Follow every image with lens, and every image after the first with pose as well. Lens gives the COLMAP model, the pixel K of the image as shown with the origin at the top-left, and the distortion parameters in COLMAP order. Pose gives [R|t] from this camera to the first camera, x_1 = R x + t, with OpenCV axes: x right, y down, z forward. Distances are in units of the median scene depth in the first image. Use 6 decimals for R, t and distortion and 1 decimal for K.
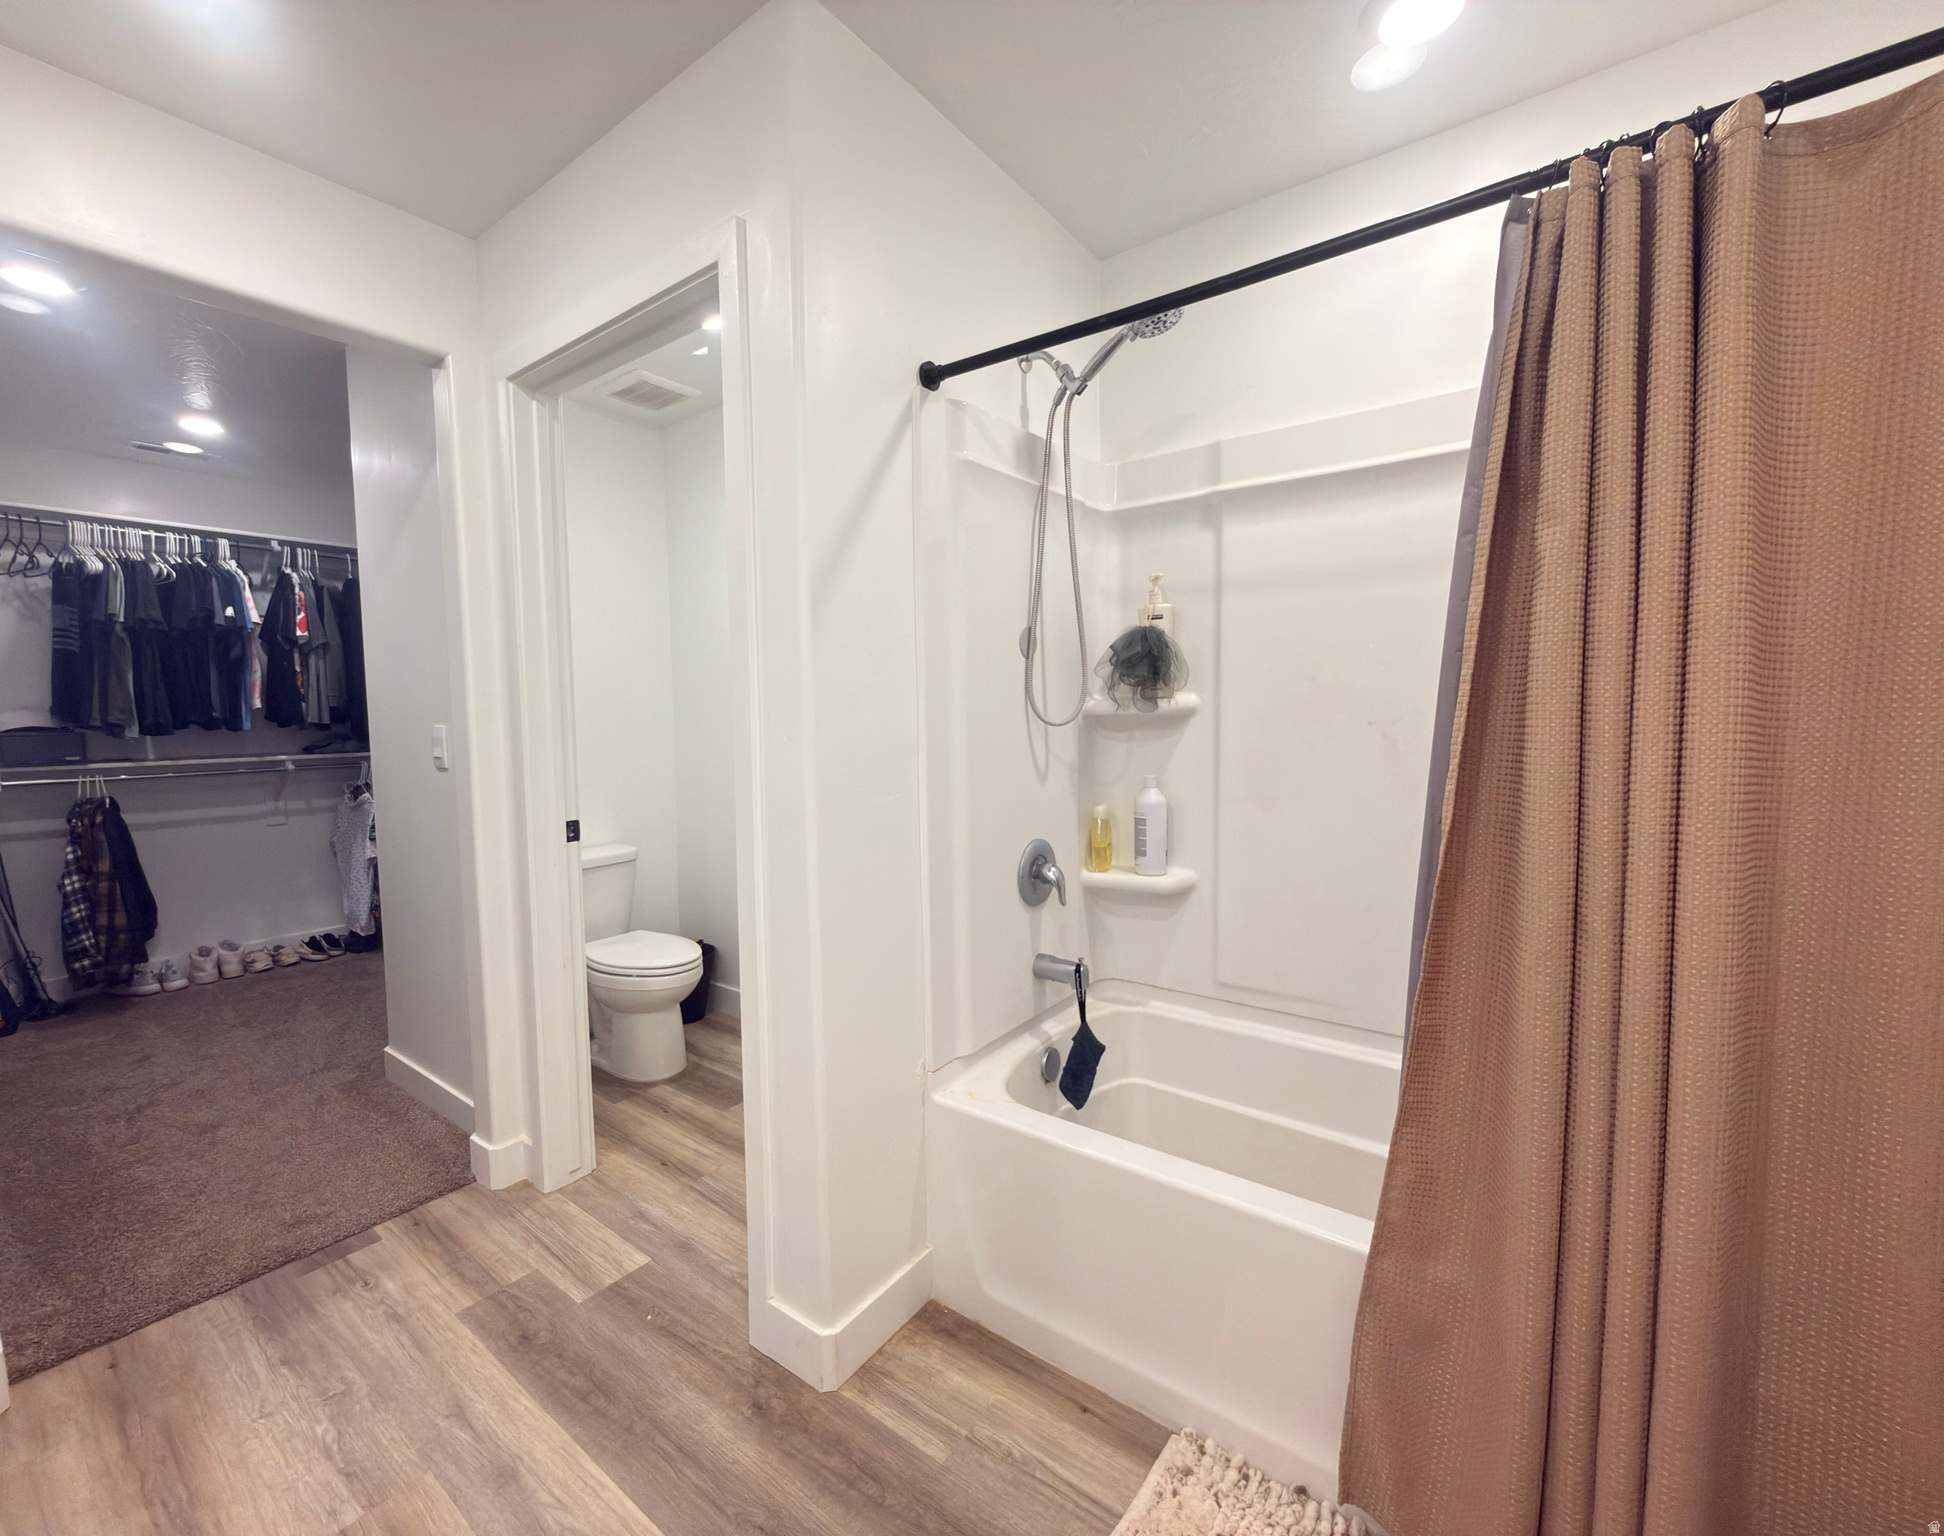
lens RADIAL K [[825.8, 0, 970.1], [0, 825.8, 763.3], [0, 0, 1]] dist [0.002182, 0.000122]
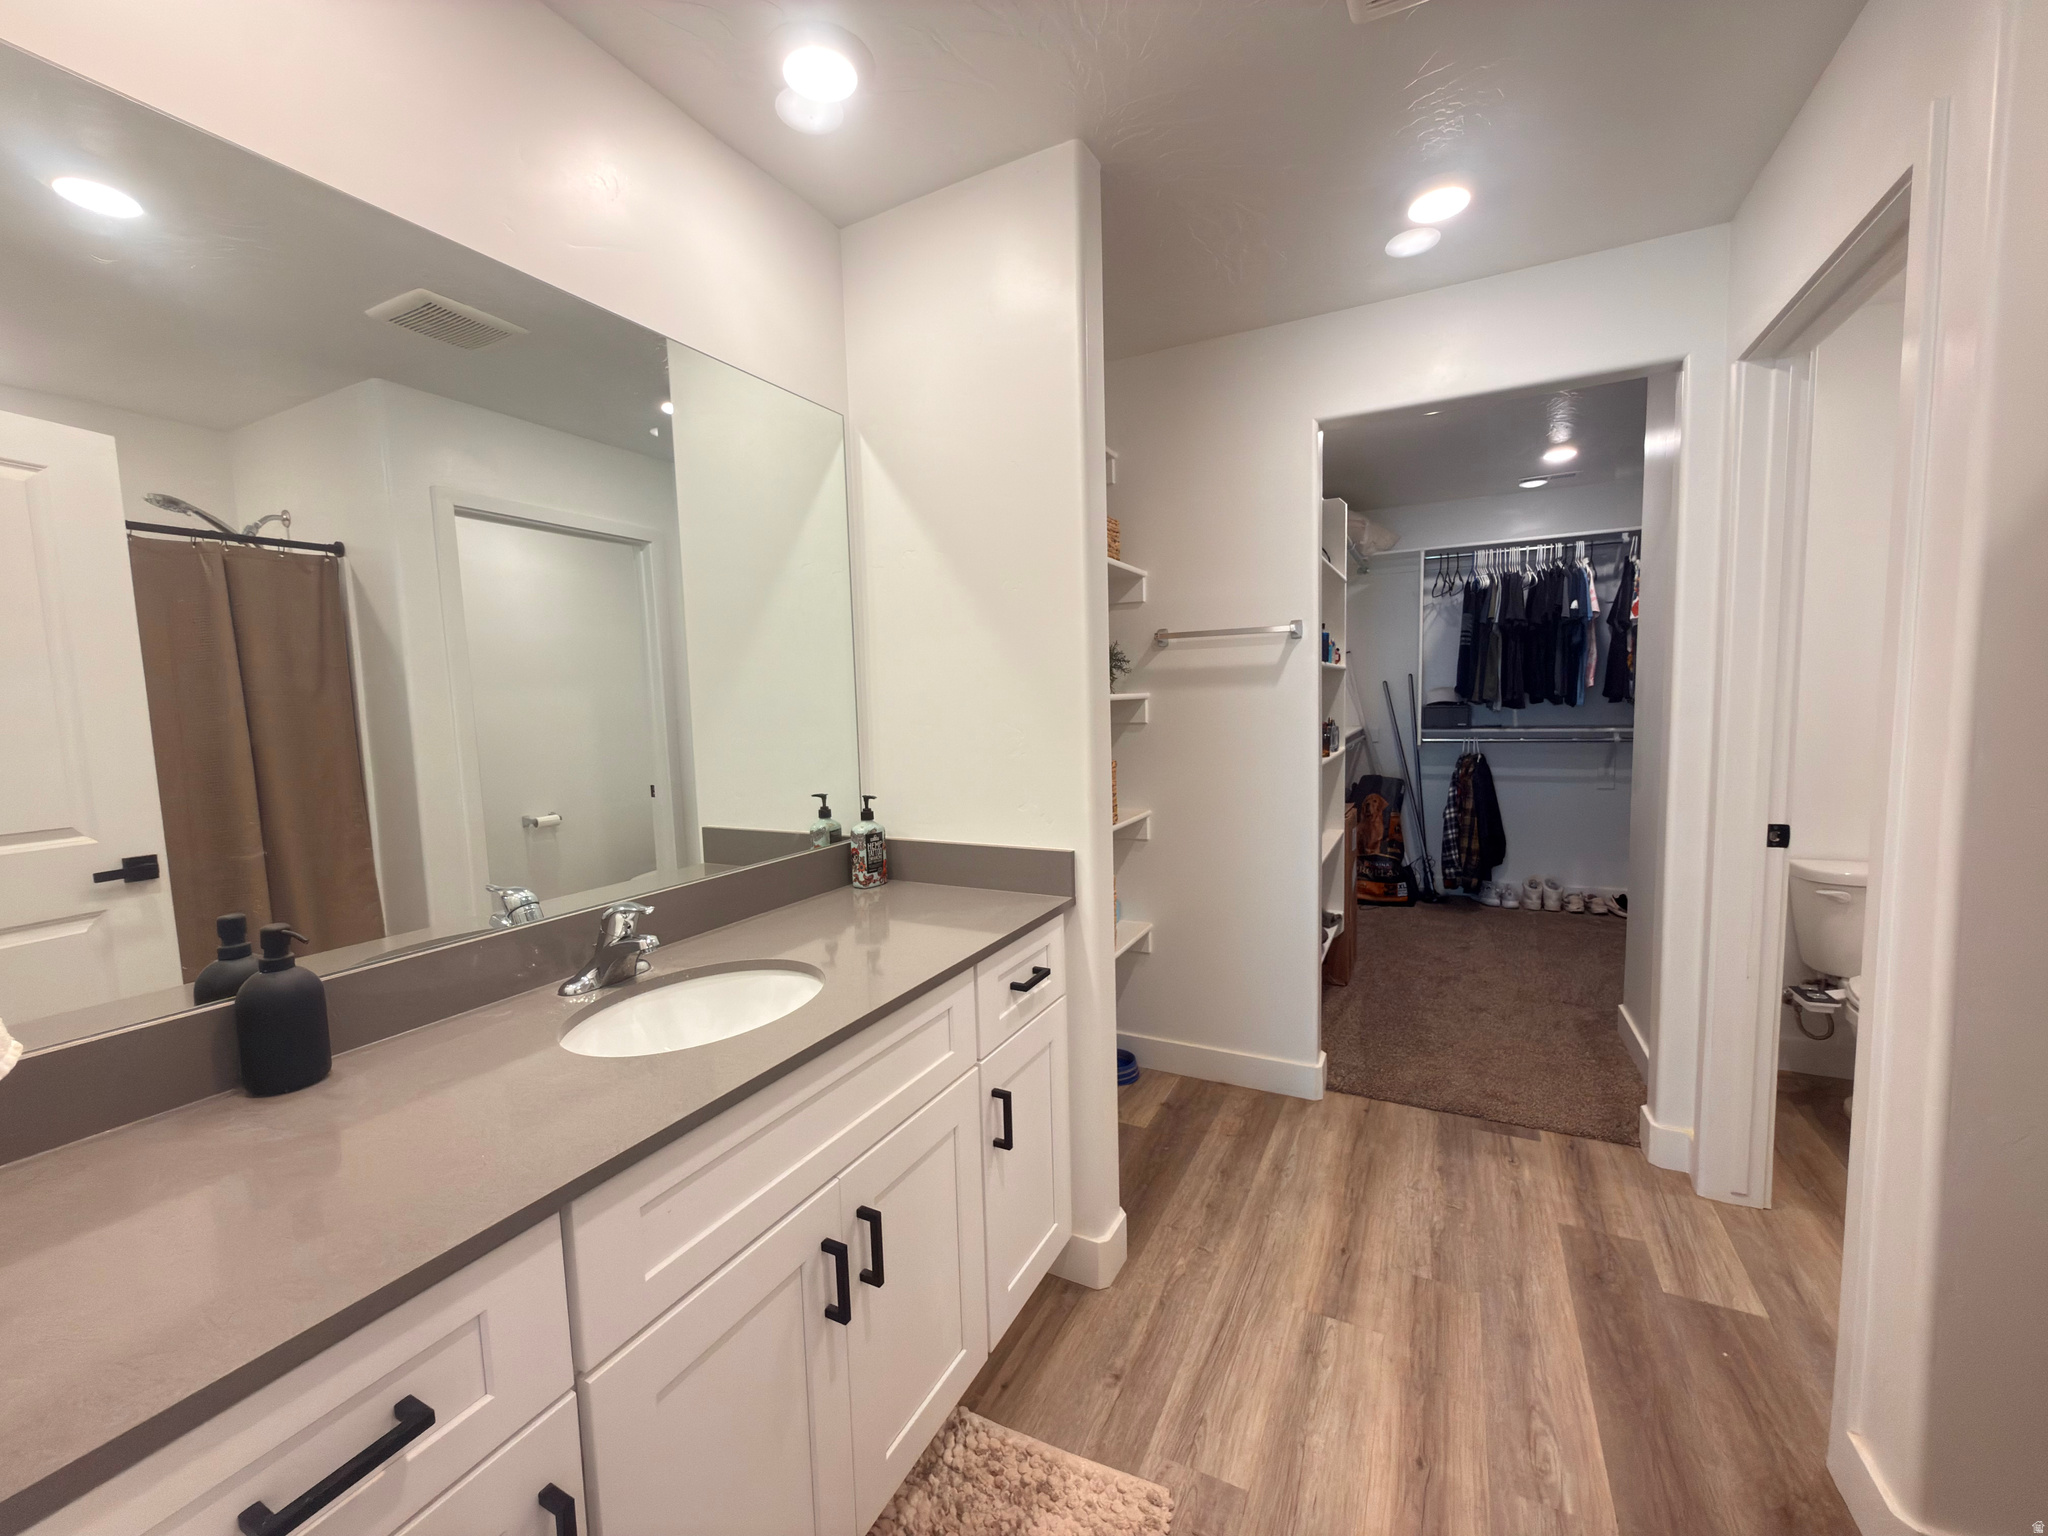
lens RADIAL K [[822.9, 0, 1024.0], [0, 822.9, 772.3], [0, 0, 1]] dist [0.015331, 0.000298]
pose [[0.200392, 0.099051, -0.974696, 0.170992], [-0.048691, 0.994654, 0.091069, -0.021695], [0.978505, 0.029209, 0.204144, -0.000024]]
